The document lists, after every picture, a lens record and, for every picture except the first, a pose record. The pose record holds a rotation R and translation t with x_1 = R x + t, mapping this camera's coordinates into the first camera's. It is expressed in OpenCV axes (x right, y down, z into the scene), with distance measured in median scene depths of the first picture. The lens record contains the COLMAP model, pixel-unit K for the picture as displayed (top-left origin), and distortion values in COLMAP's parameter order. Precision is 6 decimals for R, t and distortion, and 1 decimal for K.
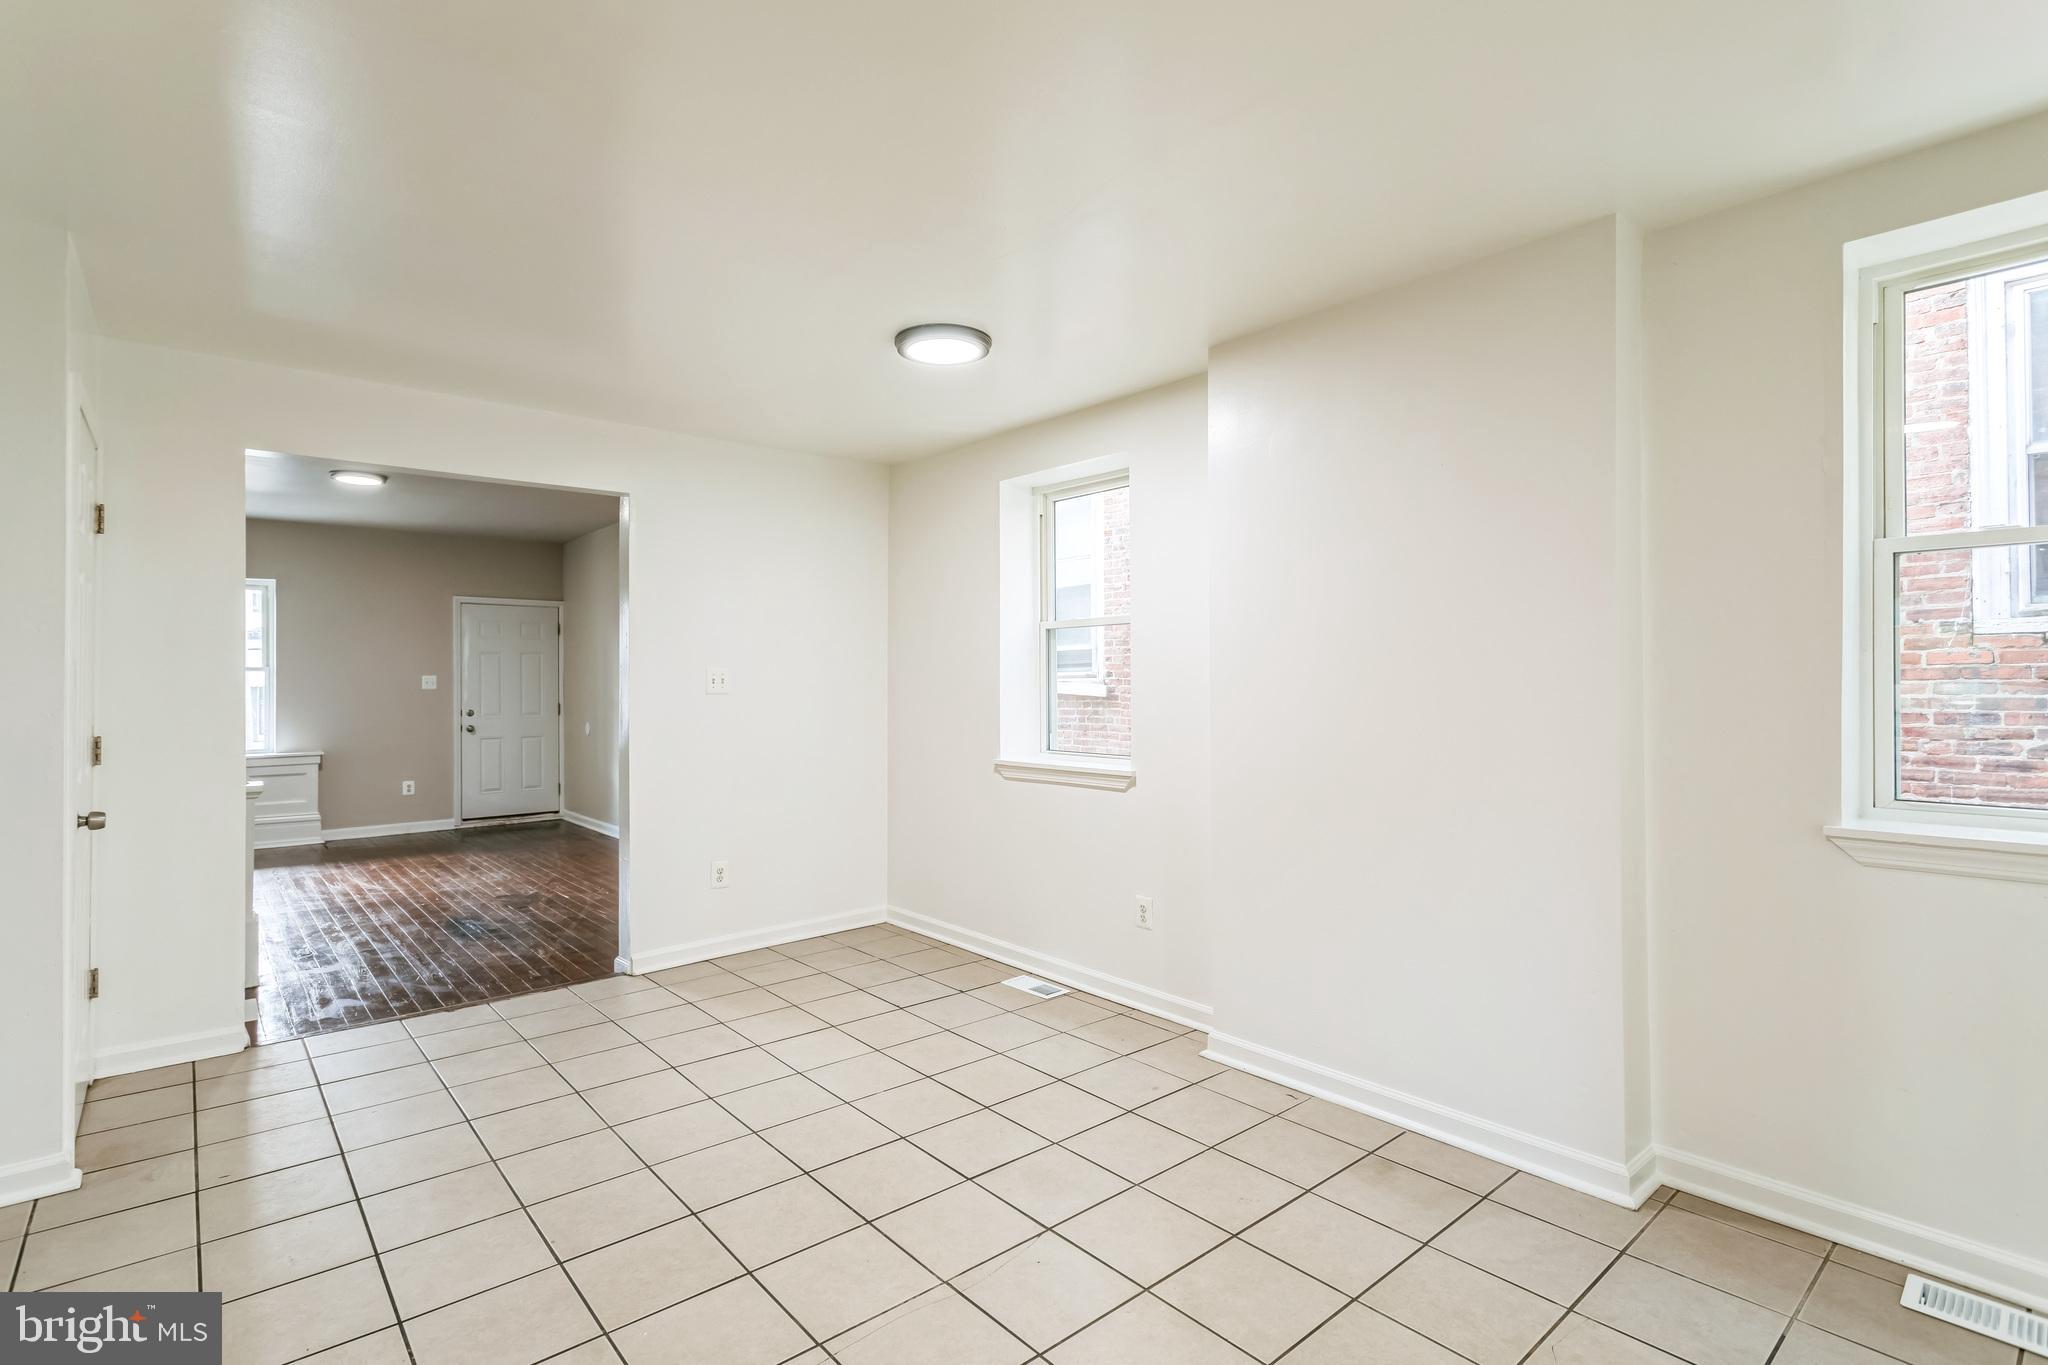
lens RADIAL K [[981.5, 0, 999.6], [0, 981.5, 680.6], [0, 0, 1]] dist [0.000419, 0.002793]
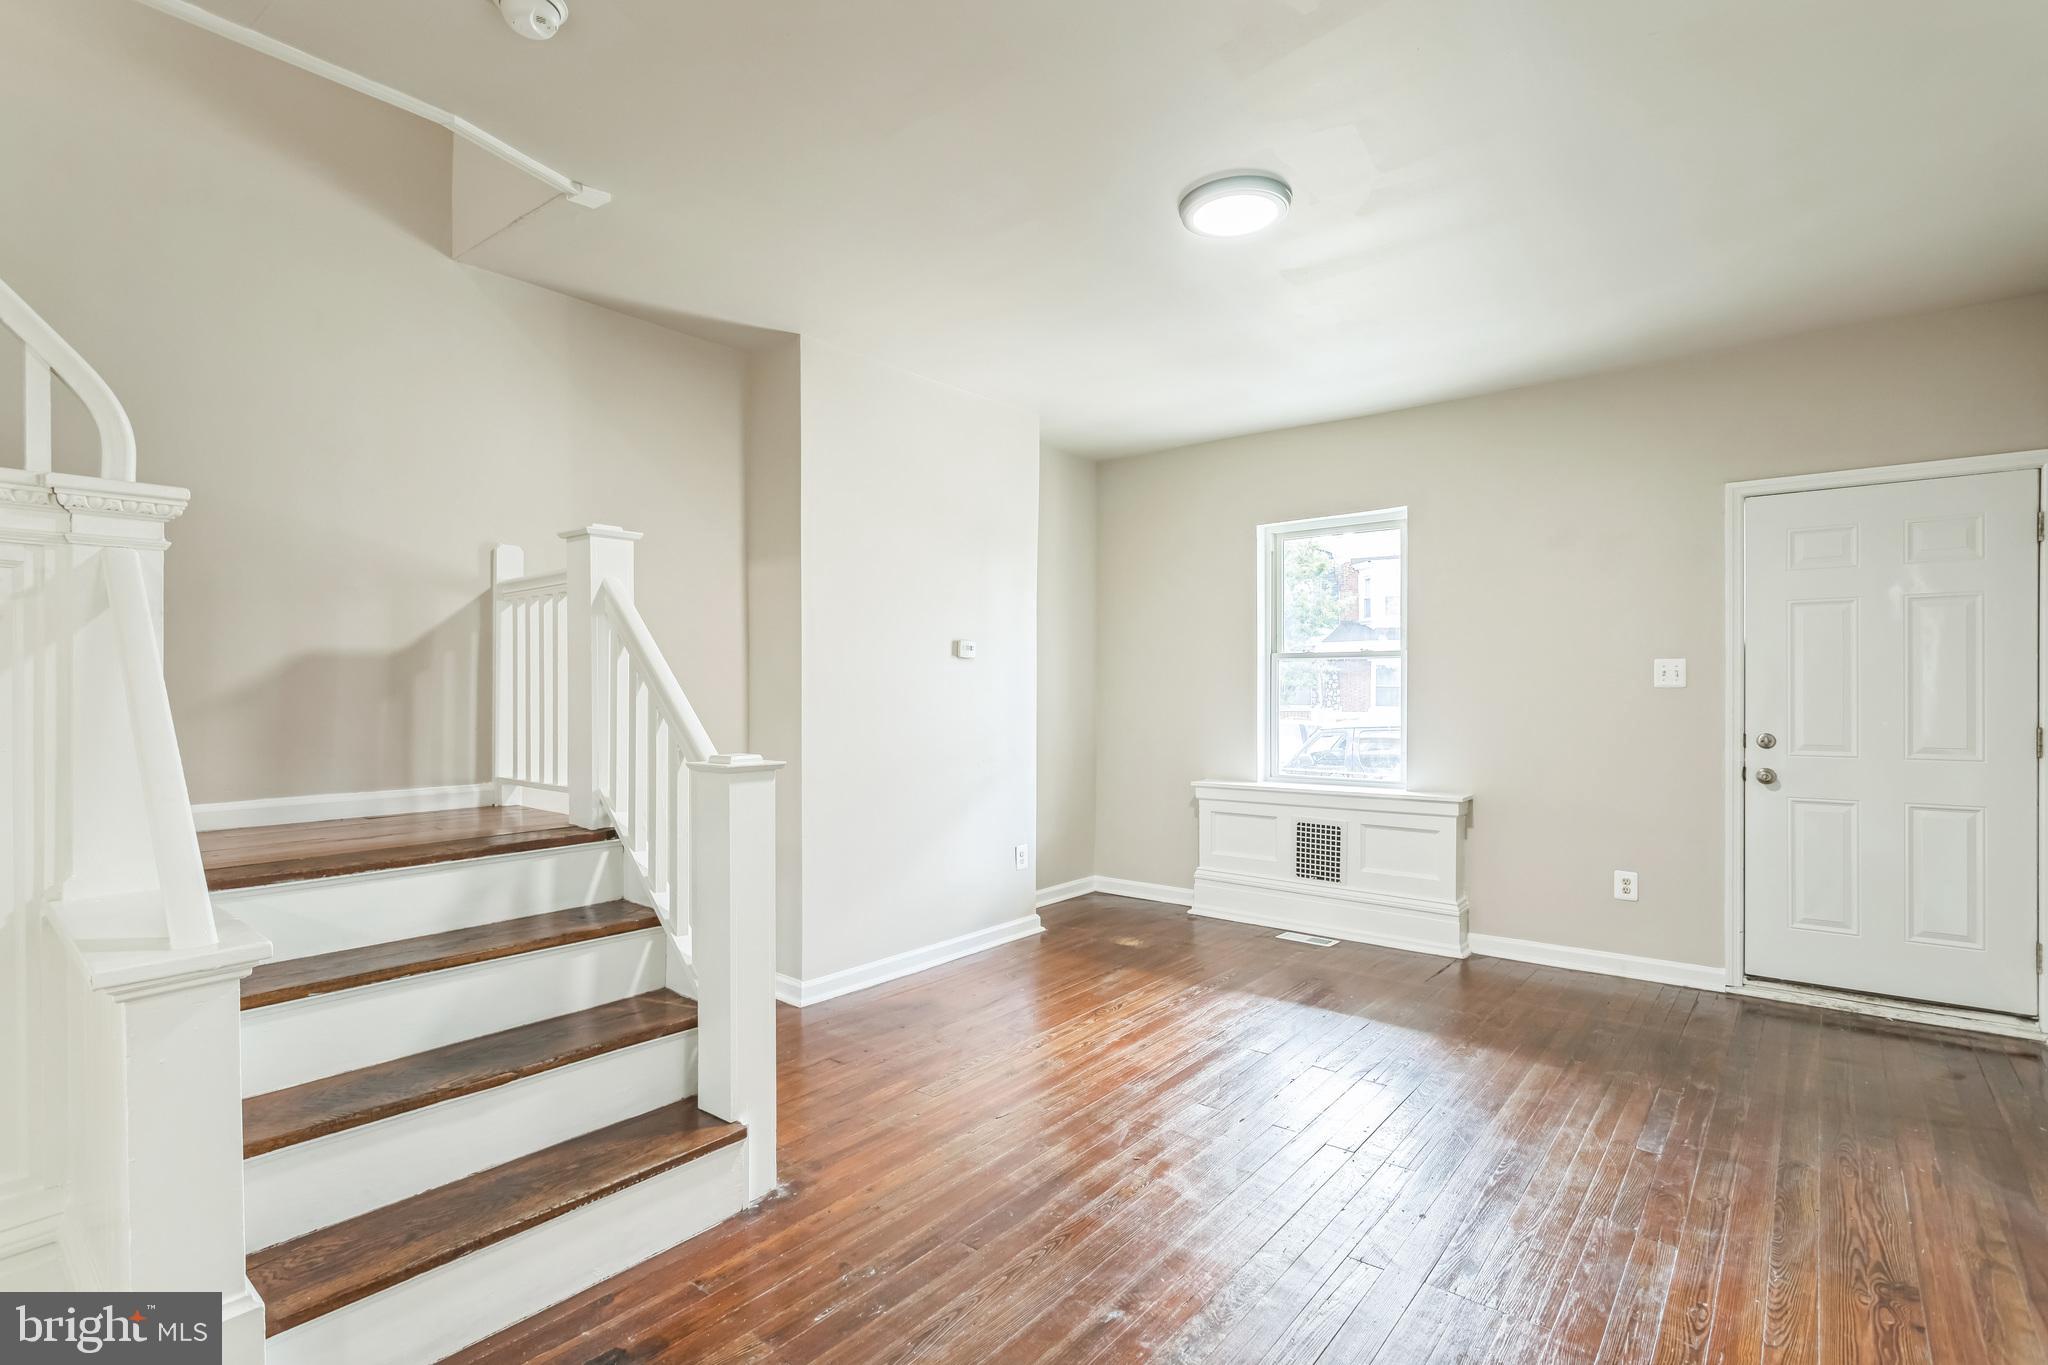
lens RADIAL K [[981.5, 0, 1008.8], [0, 981.5, 691.4], [0, 0, 1]] dist [0.000419, 0.002793]
pose [[0.186263, 0.008284, -0.982465, -0.340663], [0.005185, 0.999942, 0.009415, 0.009235], [0.982486, -0.006848, 0.186209, 1.196012]]
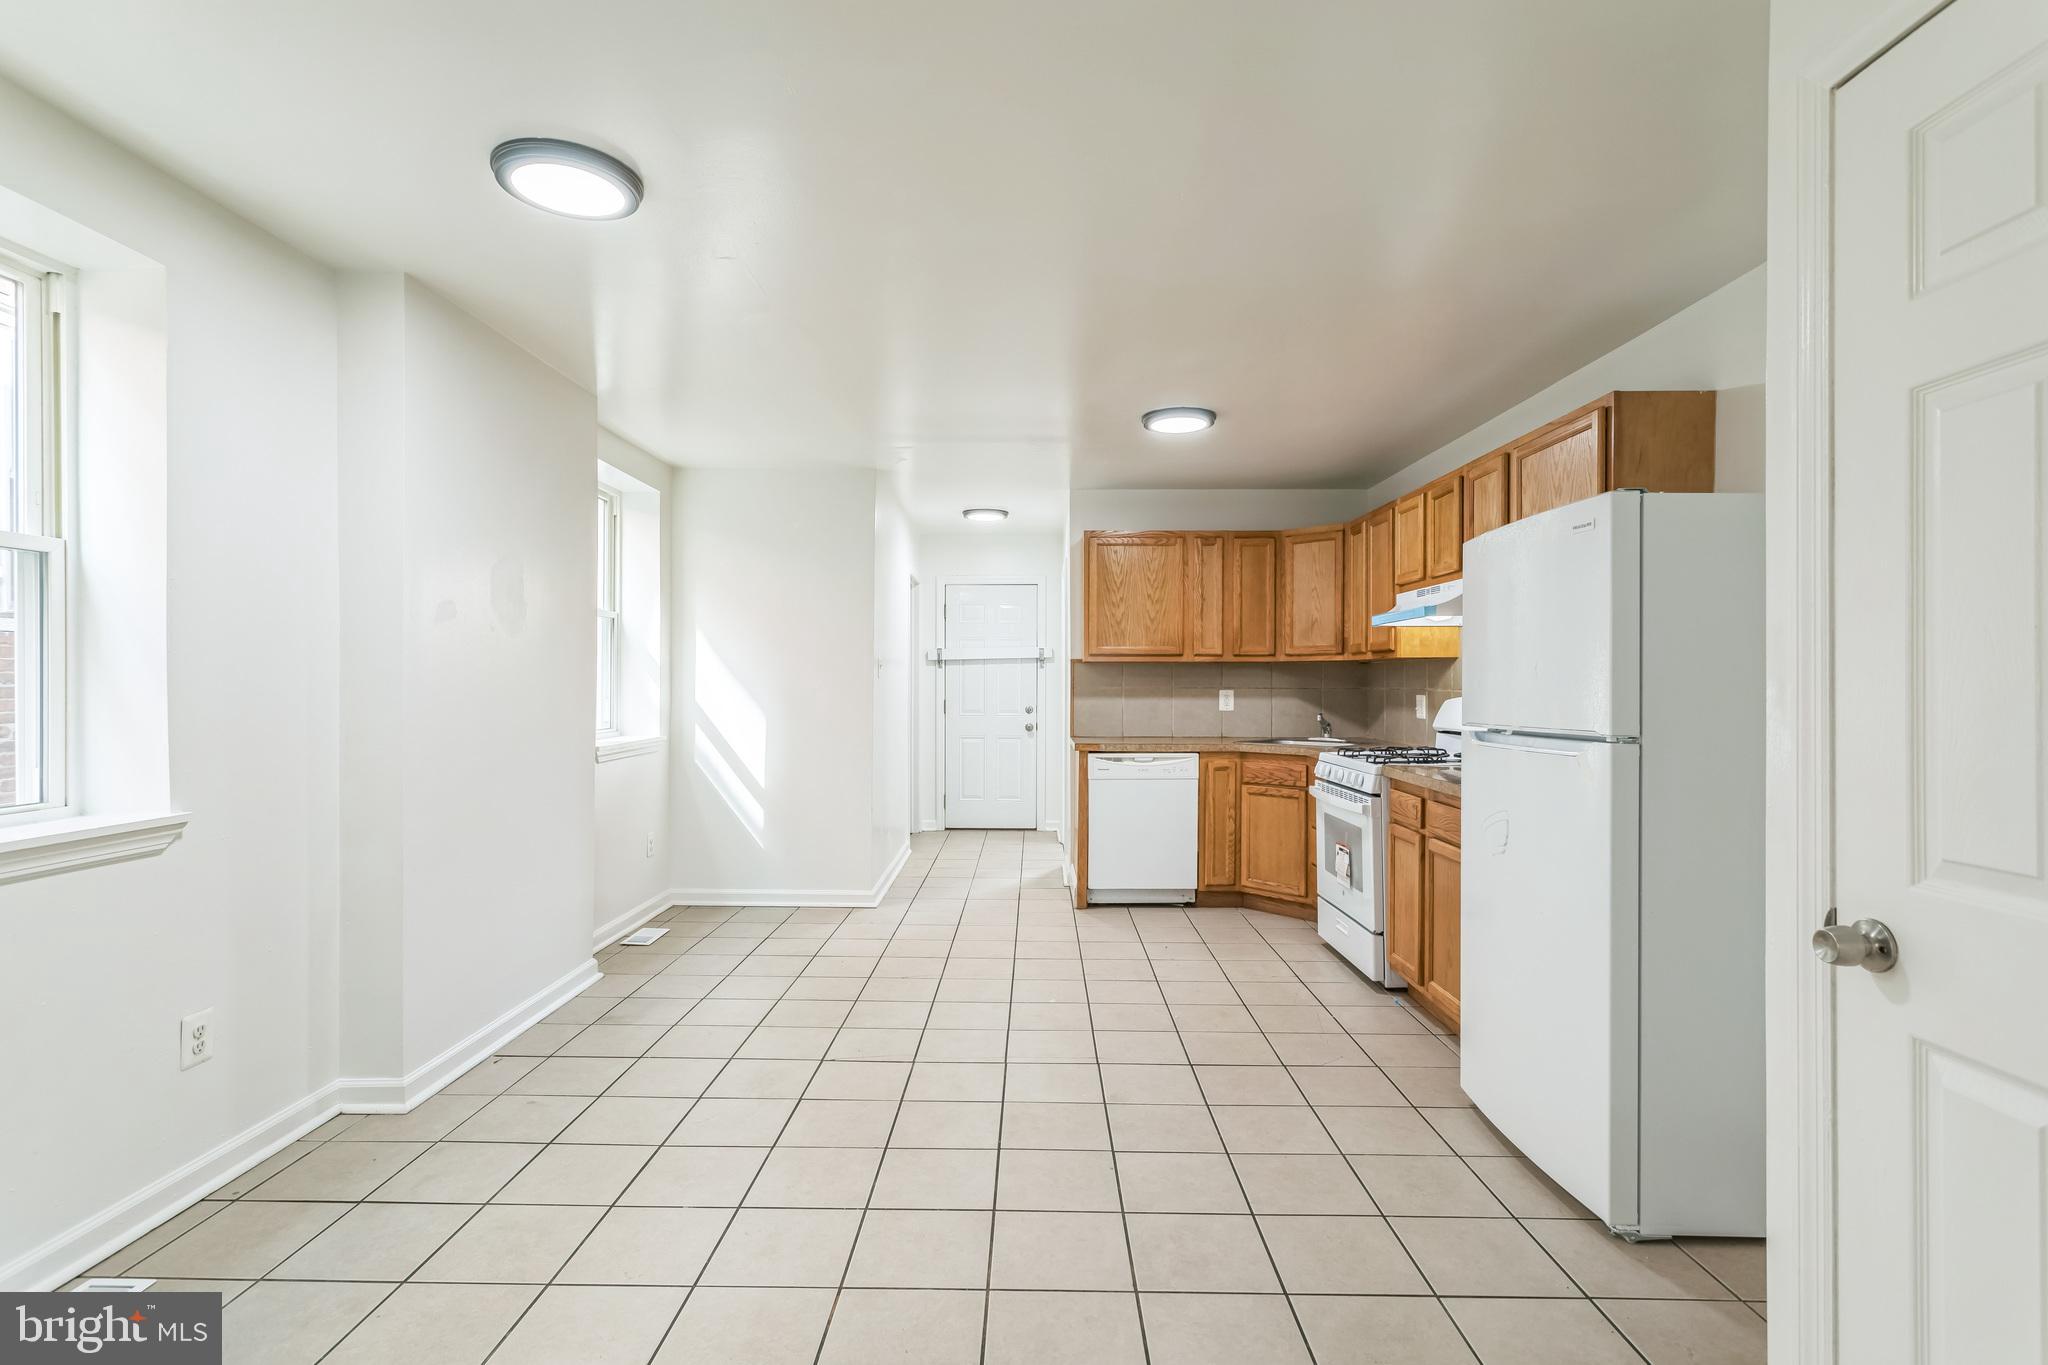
lens RADIAL K [[981.5, 0, 1022.3], [0, 981.5, 687.5], [0, 0, 1]] dist [0.000419, 0.002793]
pose [[-0.760731, -0.001875, 0.649065, -0.554826], [-0.002584, 0.999997, -0.000140, 0.012462], [-0.649062, -0.001783, -0.760733, 0.968192]]
